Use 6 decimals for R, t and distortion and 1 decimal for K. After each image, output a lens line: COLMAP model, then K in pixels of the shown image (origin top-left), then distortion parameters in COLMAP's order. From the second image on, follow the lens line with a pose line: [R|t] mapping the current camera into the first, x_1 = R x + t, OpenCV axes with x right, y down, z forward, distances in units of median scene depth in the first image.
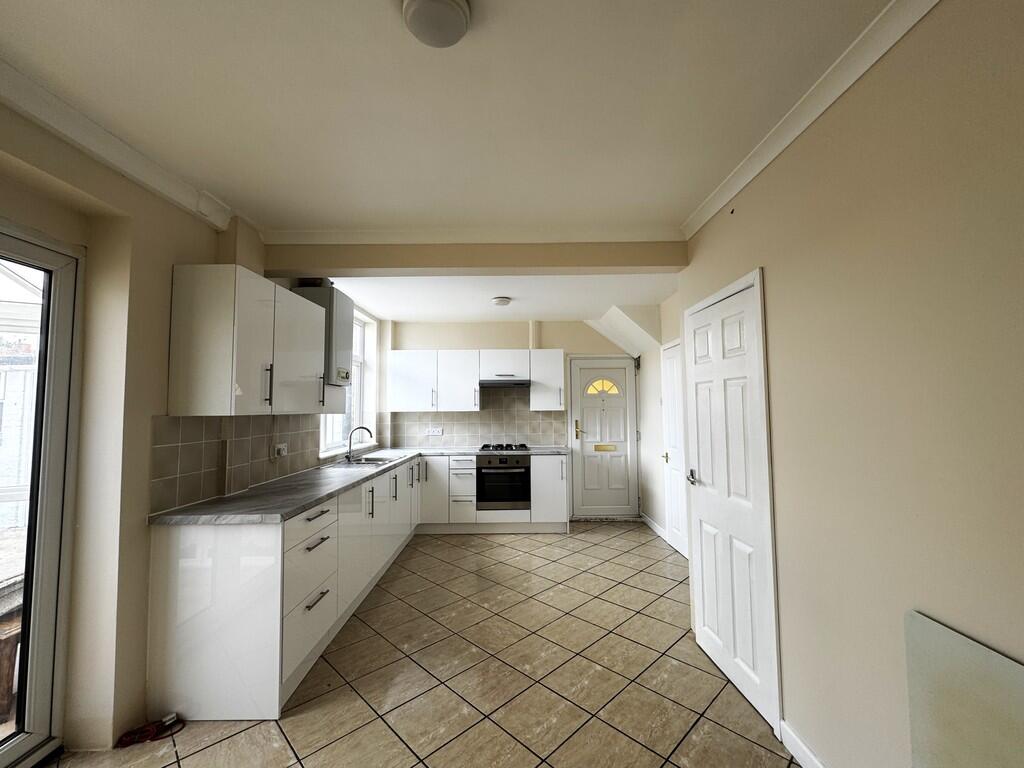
lens RADIAL K [[408.9, 0, 511.8], [0, 408.9, 386.0], [0, 0, 1]] dist [0.000907, 0.000010]
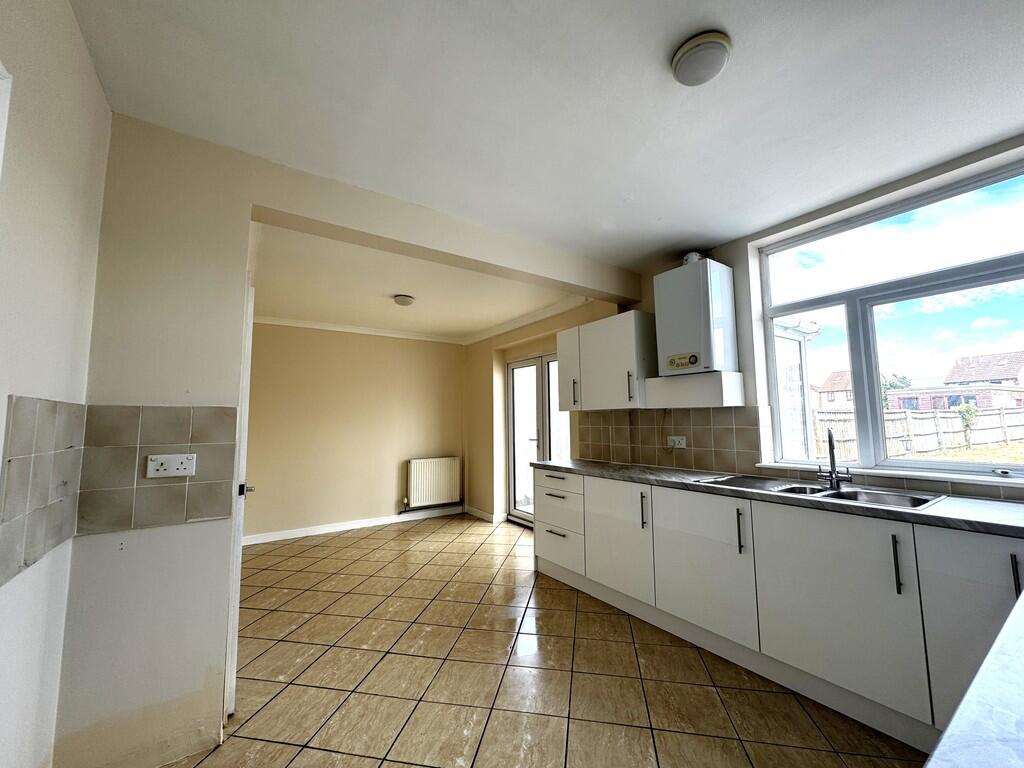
lens RADIAL K [[408.9, 0, 510.6], [0, 408.9, 383.0], [0, 0, 1]] dist [0.000907, 0.000010]
pose [[-0.820784, -0.034738, -0.570181, 0.519567], [0.054156, 0.988922, -0.138207, 0.169880], [0.568666, -0.144317, -0.809810, 2.129910]]
